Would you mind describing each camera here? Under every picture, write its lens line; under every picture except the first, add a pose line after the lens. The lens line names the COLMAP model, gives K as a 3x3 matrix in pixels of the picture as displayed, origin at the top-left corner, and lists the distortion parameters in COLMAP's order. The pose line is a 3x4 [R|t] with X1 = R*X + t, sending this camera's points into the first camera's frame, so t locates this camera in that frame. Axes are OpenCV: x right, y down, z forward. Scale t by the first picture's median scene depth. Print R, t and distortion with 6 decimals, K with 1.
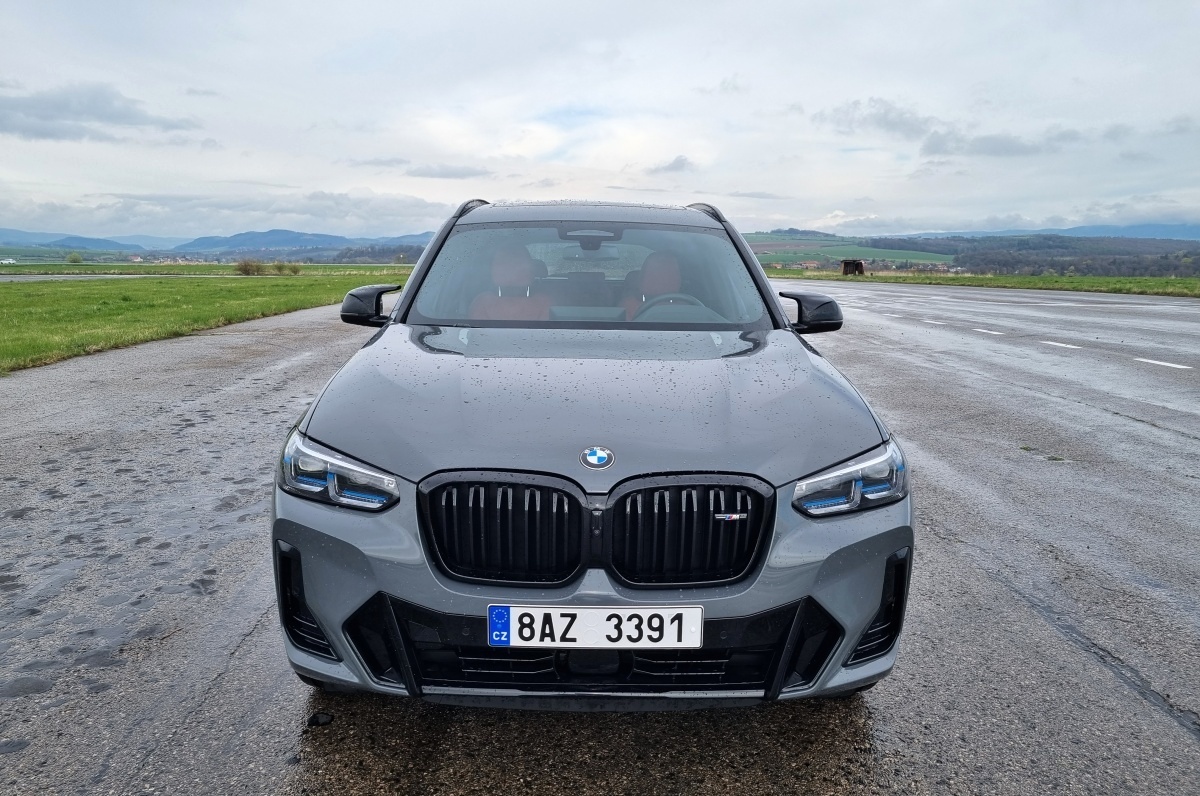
lens RADIAL K [[904.2, 0, 600.0], [0, 904.2, 398.0], [0, 0, 1]] dist [0.001856, 0.000948]
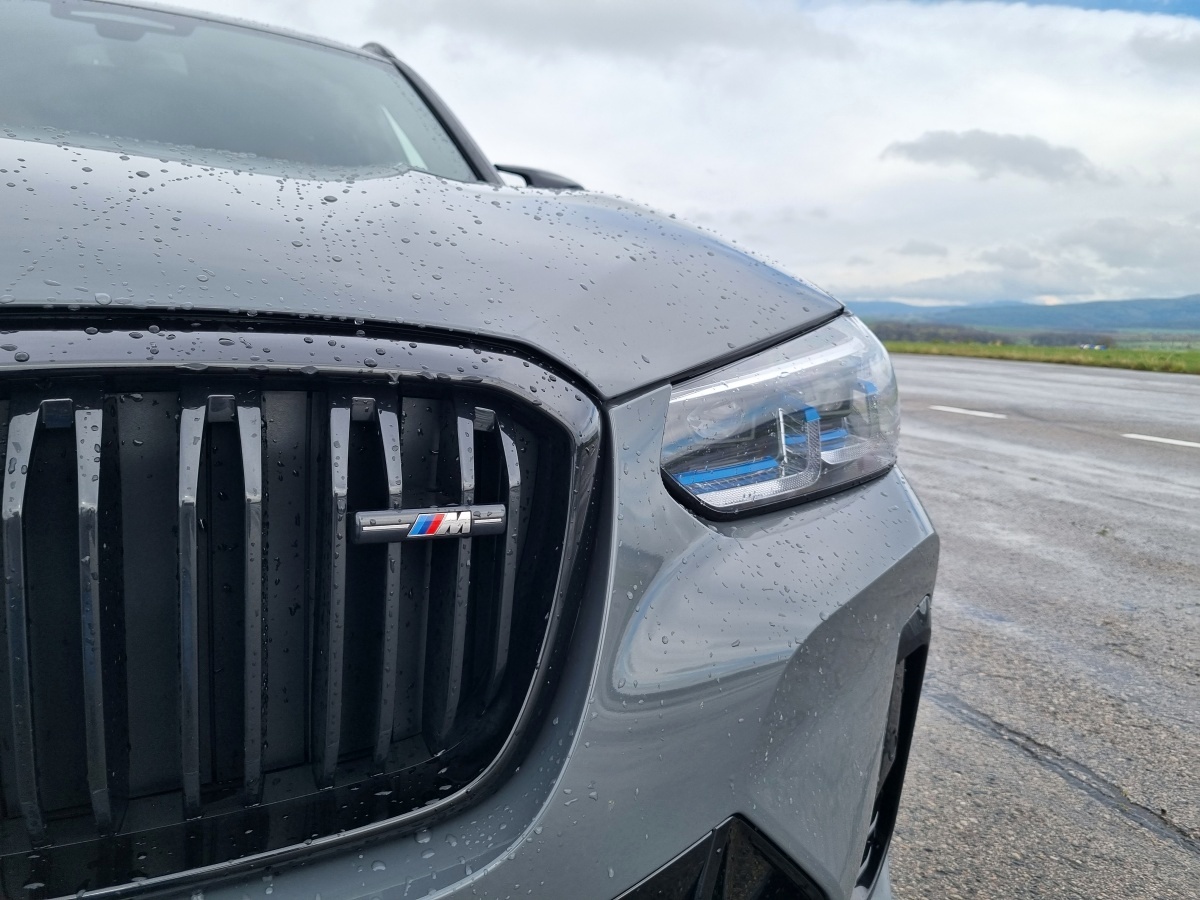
lens RADIAL K [[898.2, 0, 600.0], [0, 898.2, 450.0], [0, 0, 1]] dist [0.042444, -0.004915]
pose [[0.936511, -0.024416, 0.349788, 0.105905], [0.026041, 0.999661, 0.000057, 0.113759], [-0.349671, 0.009055, 0.936829, 0.775756]]
